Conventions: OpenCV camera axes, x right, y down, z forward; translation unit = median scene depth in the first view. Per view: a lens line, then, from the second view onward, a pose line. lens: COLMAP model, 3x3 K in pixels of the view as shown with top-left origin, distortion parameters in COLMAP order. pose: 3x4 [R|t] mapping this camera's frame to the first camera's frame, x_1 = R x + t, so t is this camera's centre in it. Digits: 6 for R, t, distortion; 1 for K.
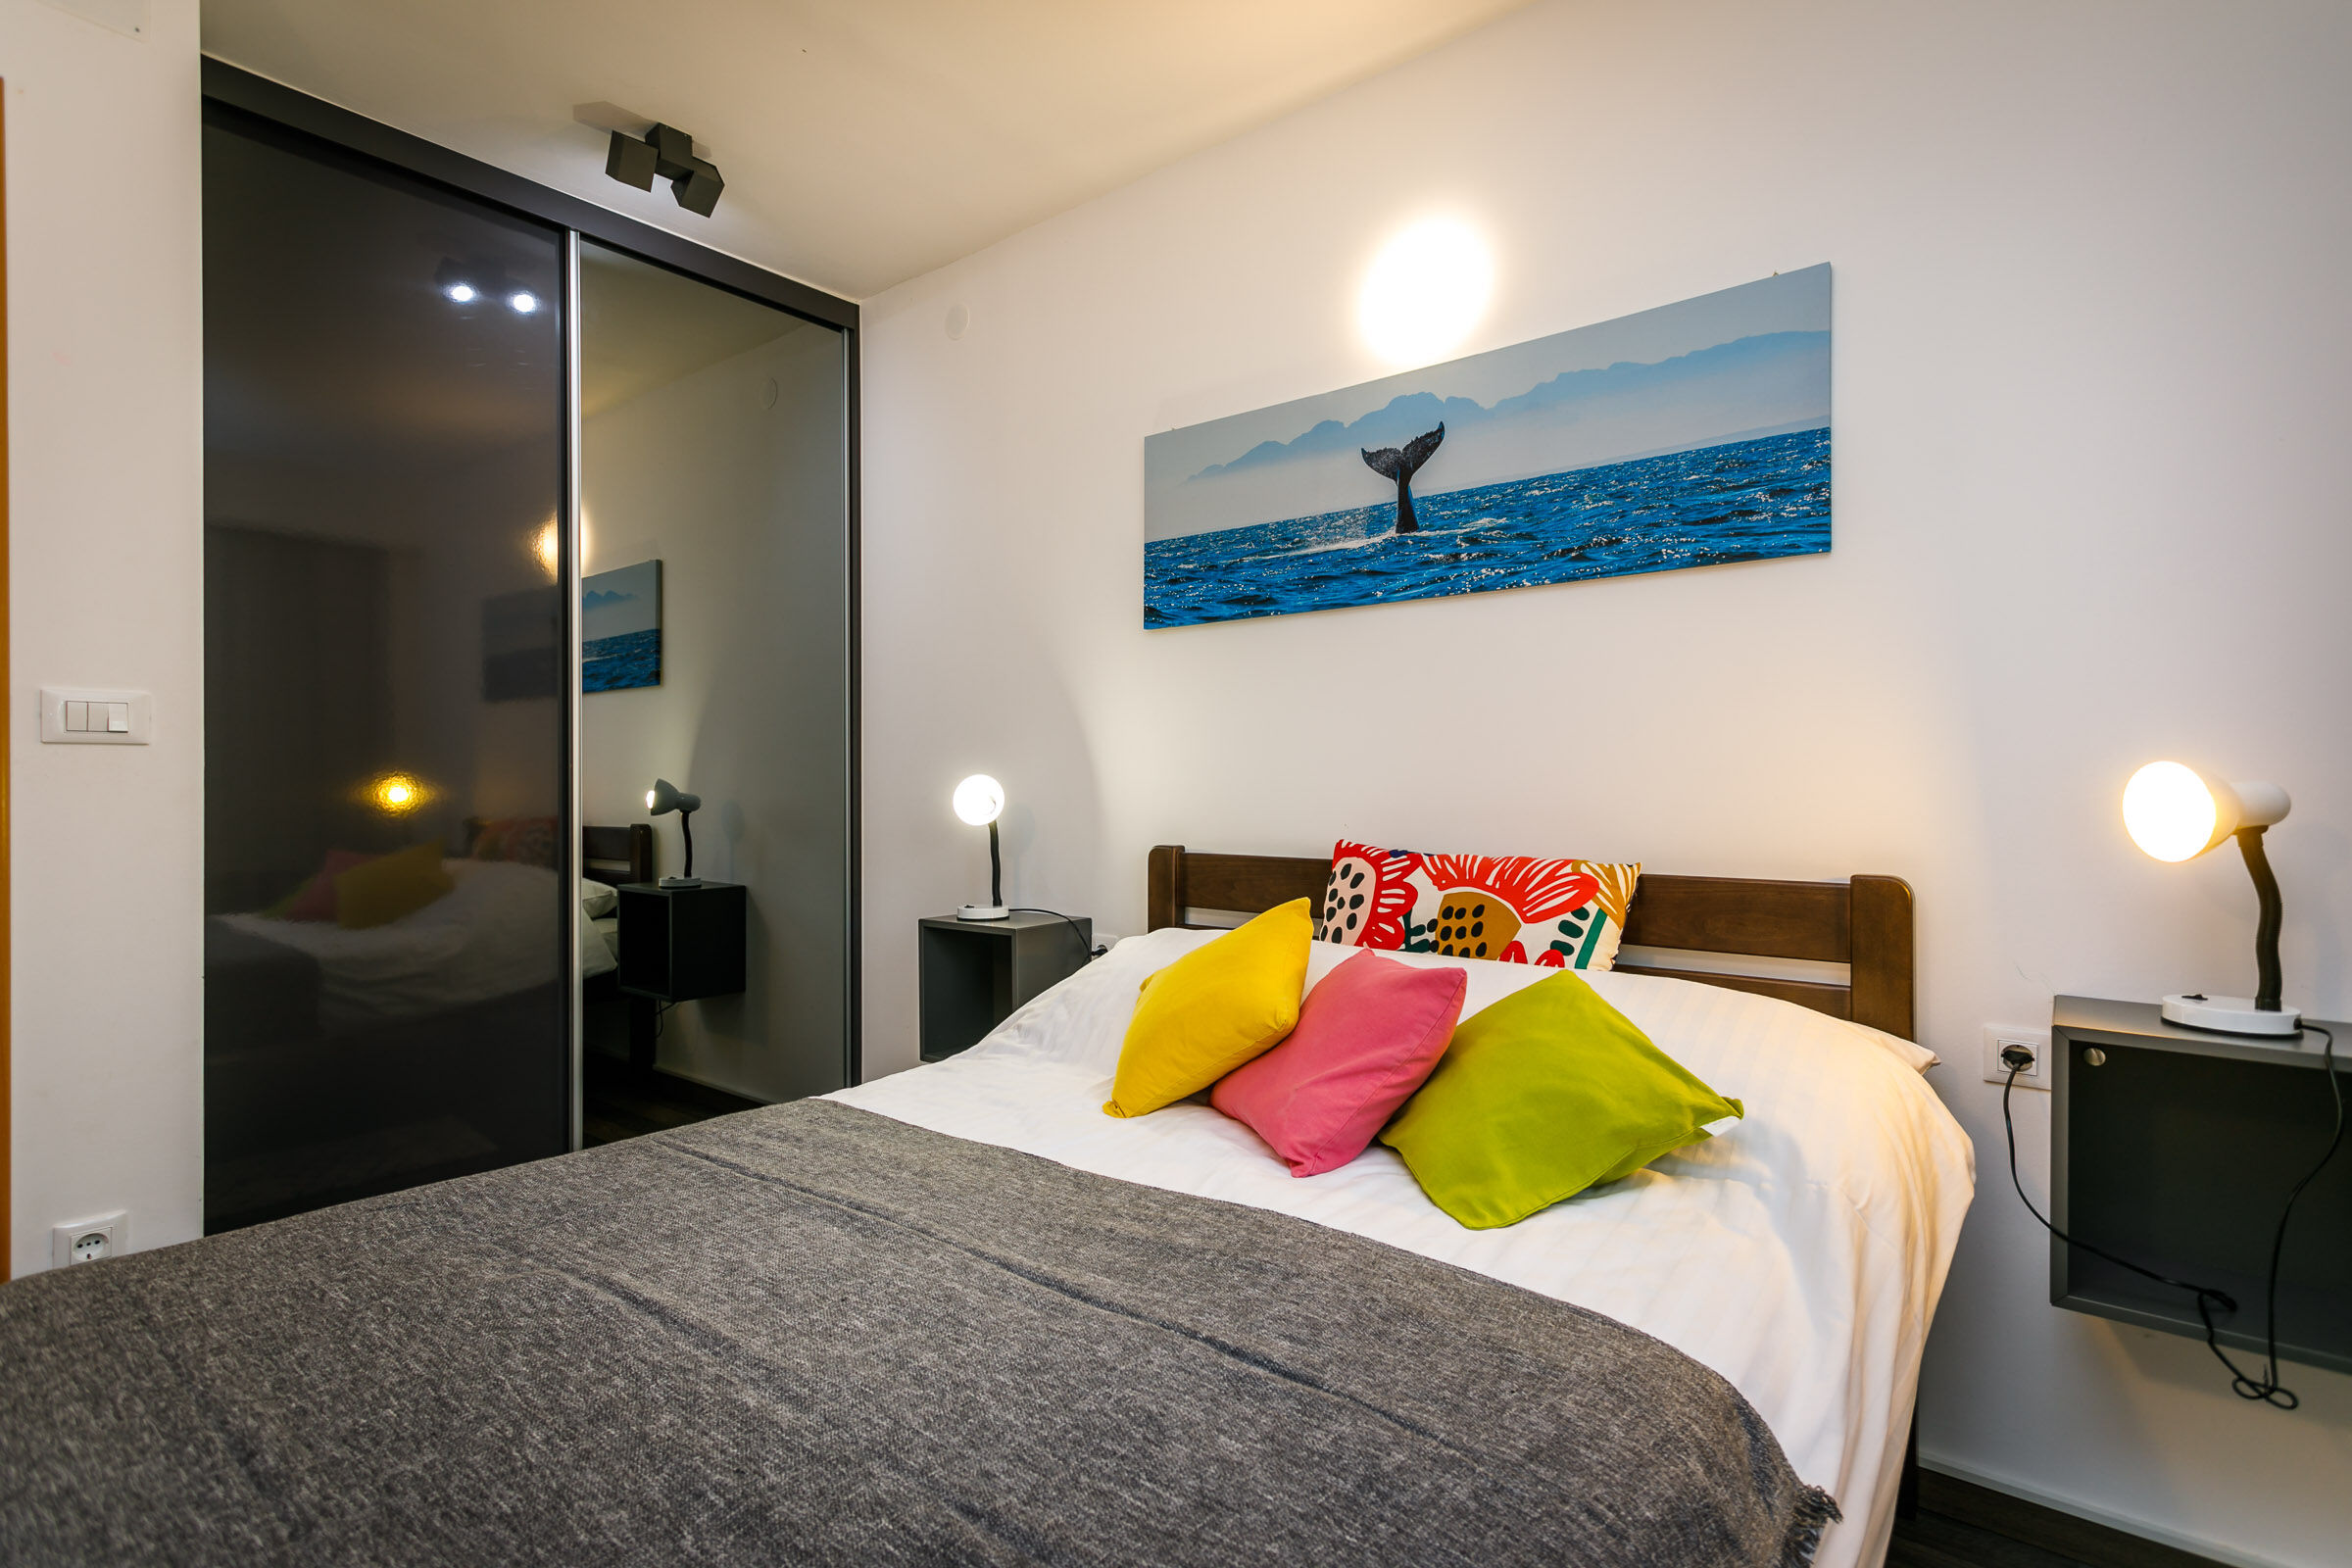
lens RADIAL K [[1123.7, 0, 1165.8], [0, 1123.7, 778.2], [0, 0, 1]] dist [0.004414, -0.001198]
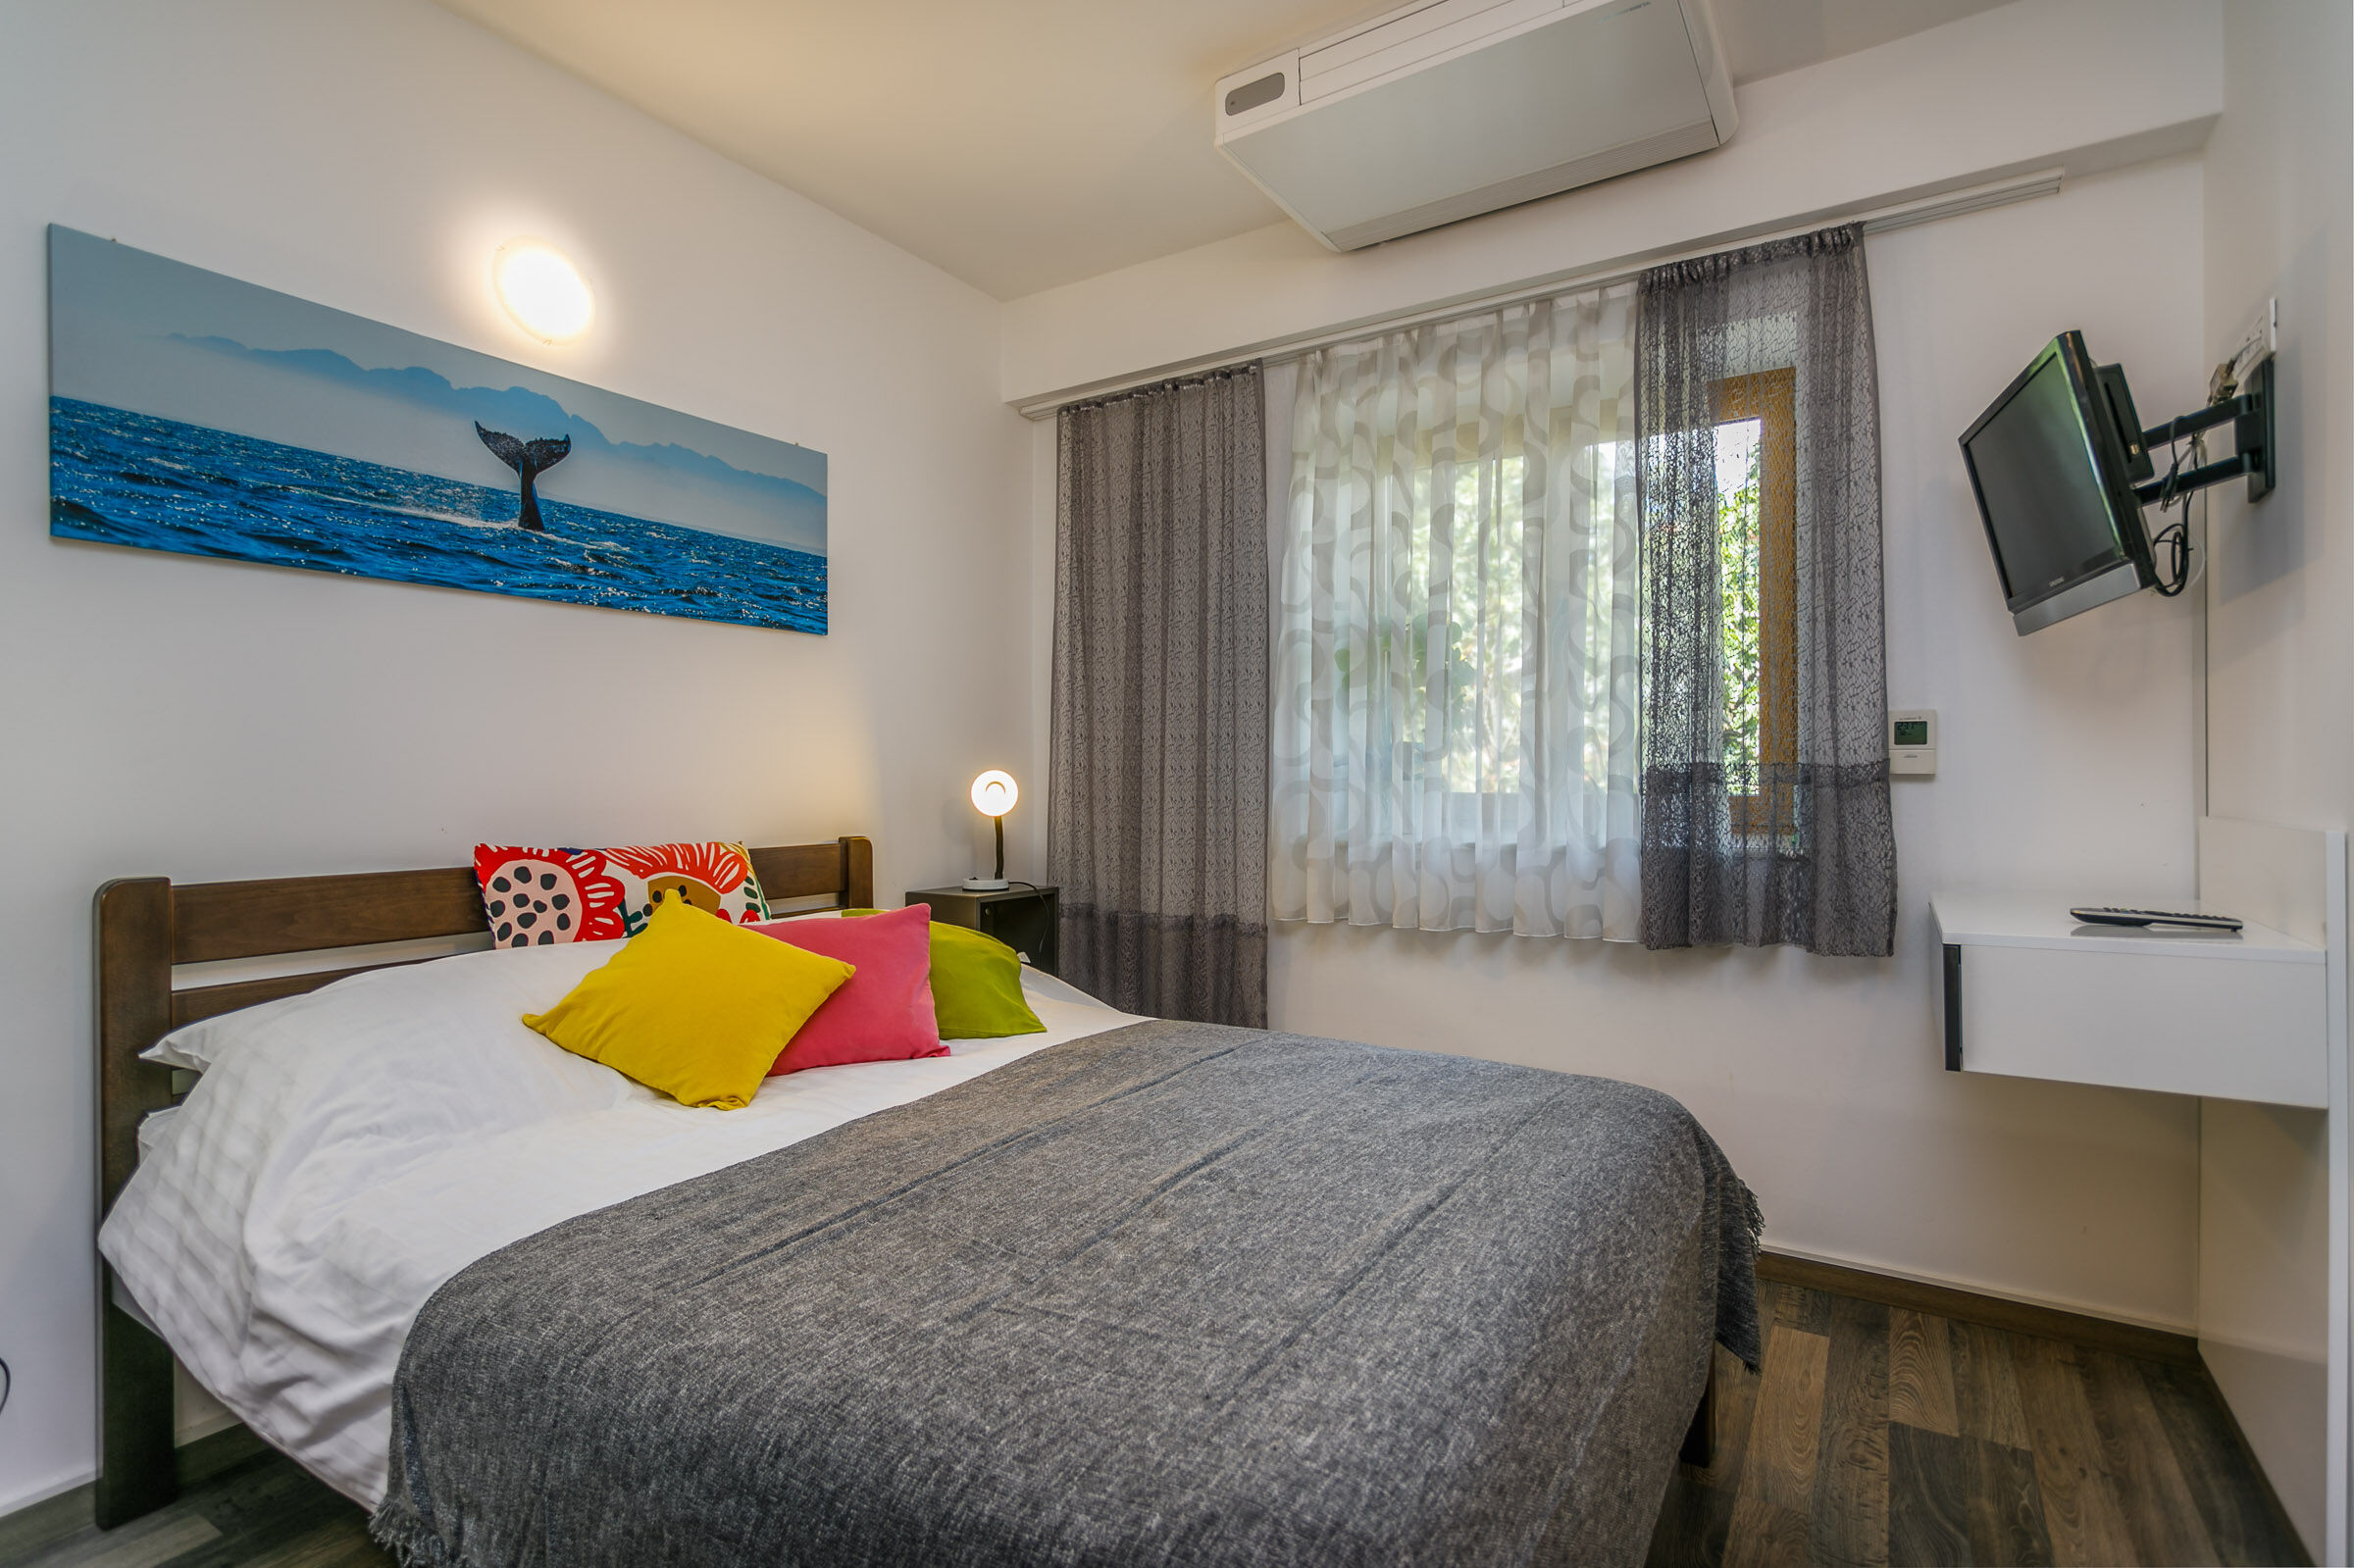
lens RADIAL K [[1124.5, 0, 1167.5], [0, 1124.5, 783.9], [0, 0, 1]] dist [0.004414, -0.001198]
pose [[-0.095618, -0.002832, 0.995414, -0.896964], [-0.000418, 0.999996, 0.002805, 0.002967], [-0.995418, -0.000148, -0.095618, 0.581545]]
